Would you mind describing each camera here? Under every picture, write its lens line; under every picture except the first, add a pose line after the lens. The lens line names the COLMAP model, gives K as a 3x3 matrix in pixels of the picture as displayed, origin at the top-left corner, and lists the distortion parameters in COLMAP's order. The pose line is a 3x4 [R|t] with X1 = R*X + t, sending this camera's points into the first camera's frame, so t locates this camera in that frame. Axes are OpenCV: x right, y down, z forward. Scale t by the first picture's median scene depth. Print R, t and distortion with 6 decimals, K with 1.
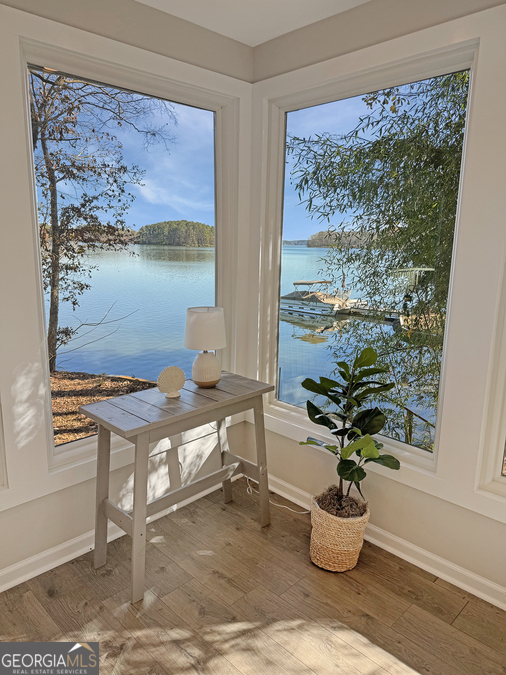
lens RADIAL K [[485.5, 0, 253.0], [0, 485.5, 337.5], [0, 0, 1]] dist [0.066655, -0.075874]
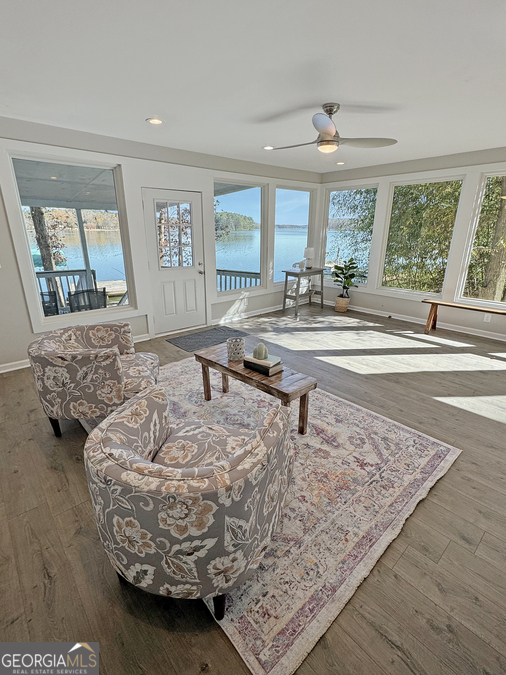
lens RADIAL K [[316.0, 0, 253.0], [0, 316.0, 337.5], [0, 0, 1]] dist [0.001171, 0.000083]
pose [[0.997570, 0.008755, -0.069125, -0.319508], [0.001184, 0.989802, 0.142447, 0.250988], [0.069667, -0.142183, 0.987386, -1.415986]]
